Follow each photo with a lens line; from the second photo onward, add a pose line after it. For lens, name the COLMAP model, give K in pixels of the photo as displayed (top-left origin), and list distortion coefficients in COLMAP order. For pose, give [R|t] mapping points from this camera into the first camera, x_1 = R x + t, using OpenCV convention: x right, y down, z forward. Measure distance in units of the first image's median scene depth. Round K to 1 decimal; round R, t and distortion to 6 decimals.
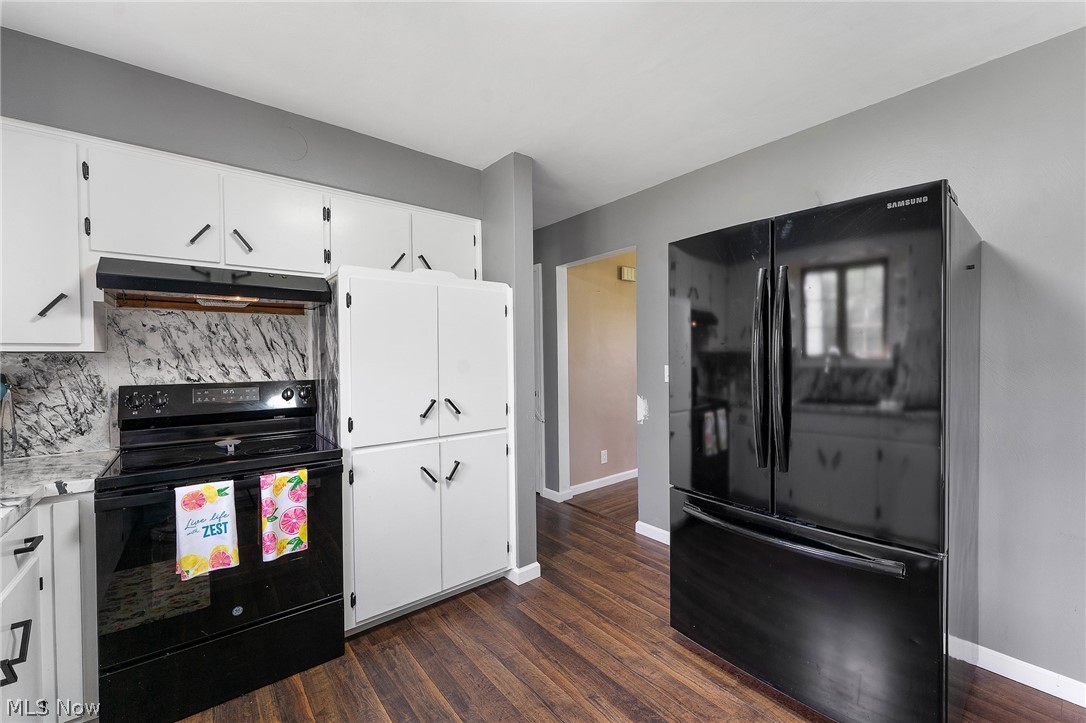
lens RADIAL K [[441.6, 0, 555.4], [0, 441.6, 362.0], [0, 0, 1]] dist [-0.003479, 0.000004]
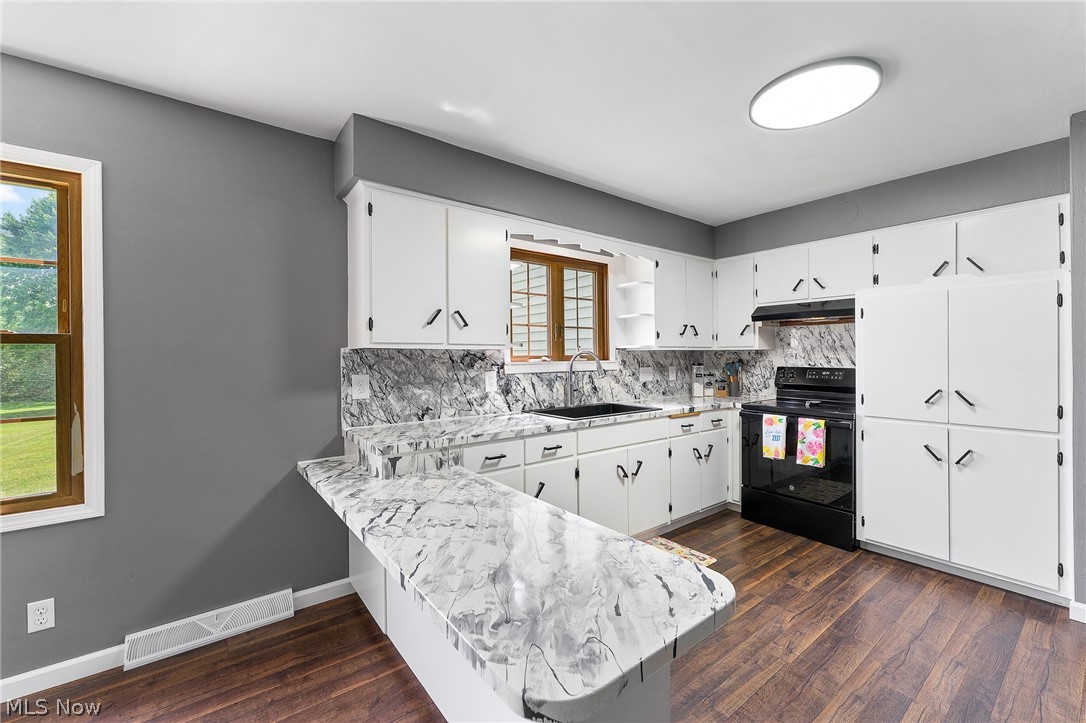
lens RADIAL K [[441.6, 0, 544.6], [0, 441.6, 355.5], [0, 0, 1]] dist [-0.003479, 0.000004]
pose [[-0.024902, 0.009687, -0.999643, 1.020805], [-0.010336, 0.999897, 0.009947, -0.004270], [0.999636, 0.010580, -0.024799, -0.008793]]
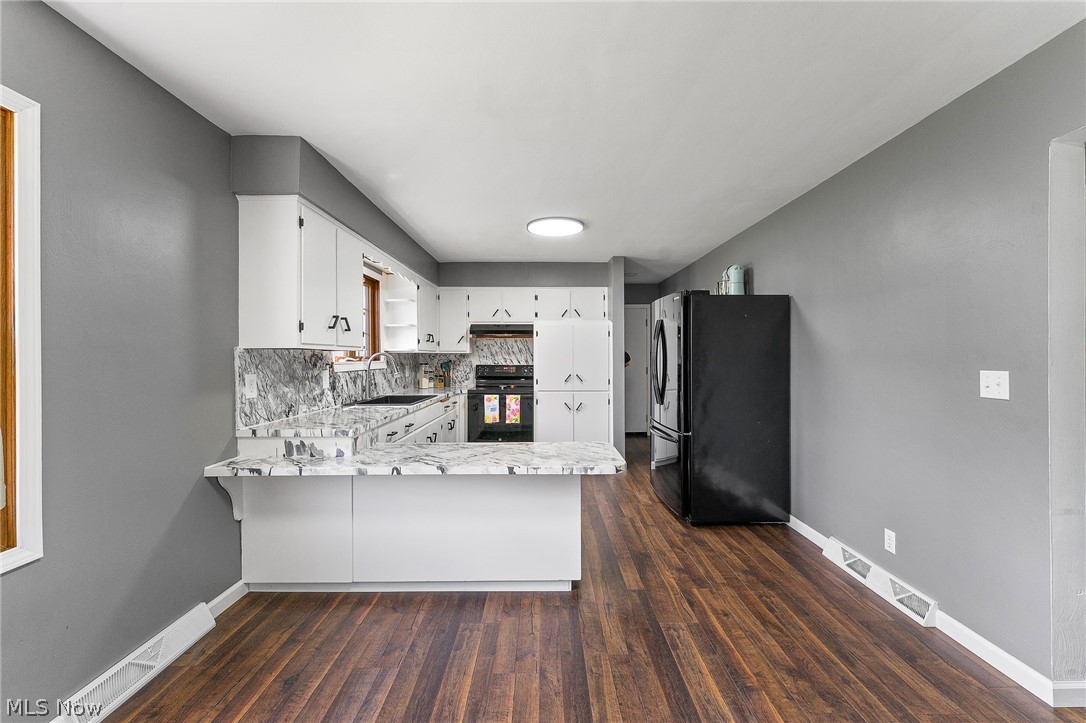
lens RADIAL K [[441.6, 0, 543.8], [0, 441.6, 354.8], [0, 0, 1]] dist [-0.003479, 0.000004]
pose [[0.776600, 0.005909, -0.629967, 1.218588], [-0.016637, 0.999800, -0.011132, 0.012915], [0.629775, 0.019125, 0.776542, -1.008992]]
